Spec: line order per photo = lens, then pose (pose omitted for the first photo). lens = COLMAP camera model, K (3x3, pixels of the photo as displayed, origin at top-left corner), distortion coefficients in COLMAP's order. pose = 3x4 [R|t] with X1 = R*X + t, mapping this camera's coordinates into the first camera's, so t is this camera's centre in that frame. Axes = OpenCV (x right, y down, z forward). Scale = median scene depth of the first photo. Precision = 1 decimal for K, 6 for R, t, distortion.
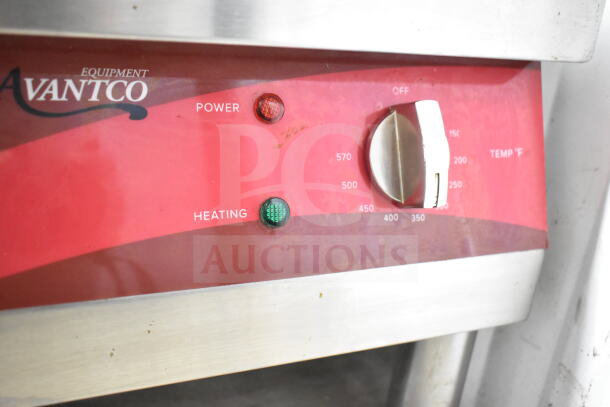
lens RADIAL K [[600.9, 0, 303.8], [0, 600.9, 202.9], [0, 0, 1]] dist [0.001232, 0.000000]
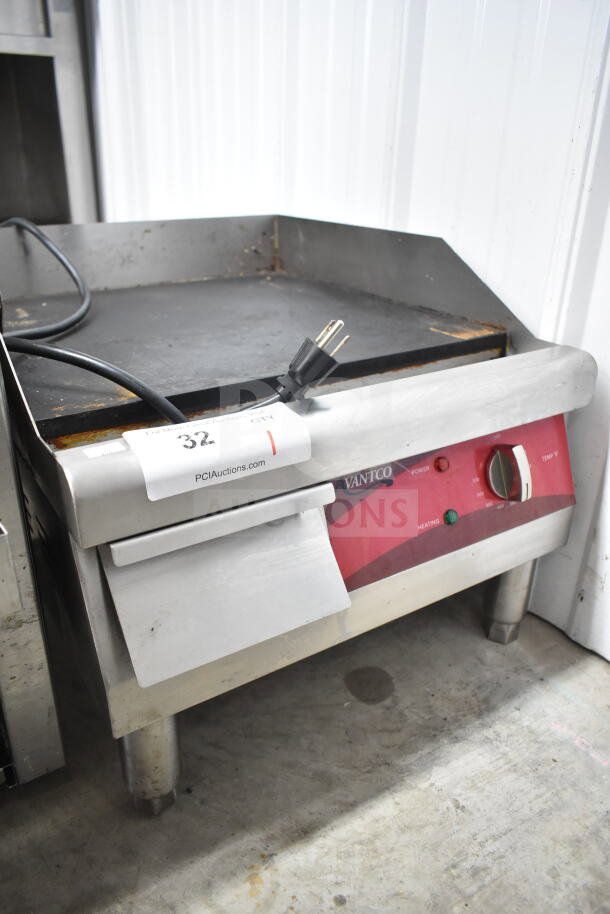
lens RADIAL K [[696.8, 0, 306.6], [0, 696.8, 457.6], [0, 0, 1]] dist [0.002084, 0.005749]
pose [[0.980567, -0.147075, 0.129838, -0.721473], [0.136152, 0.986648, 0.089382, -0.411997], [-0.141250, -0.069967, 0.987498, -1.056521]]
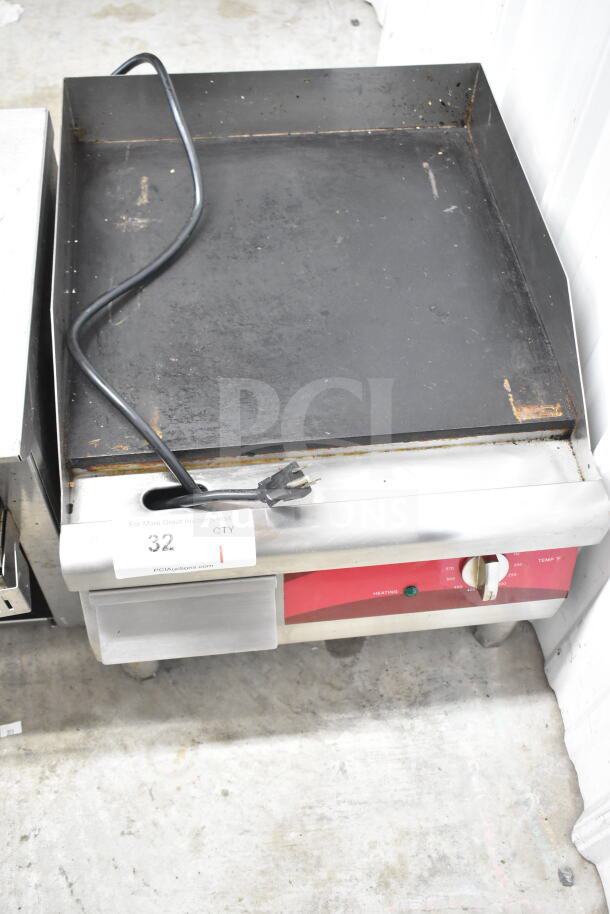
lens RADIAL K [[900.4, 0, 304.1], [0, 900.4, 457.8], [0, 0, 1]] dist [0.001232, 0.000000]
pose [[0.961634, 0.193553, -0.194417, 0.111350], [-0.052694, 0.825803, 0.561492, -2.054945], [0.269229, -0.529705, 0.804319, -1.362558]]
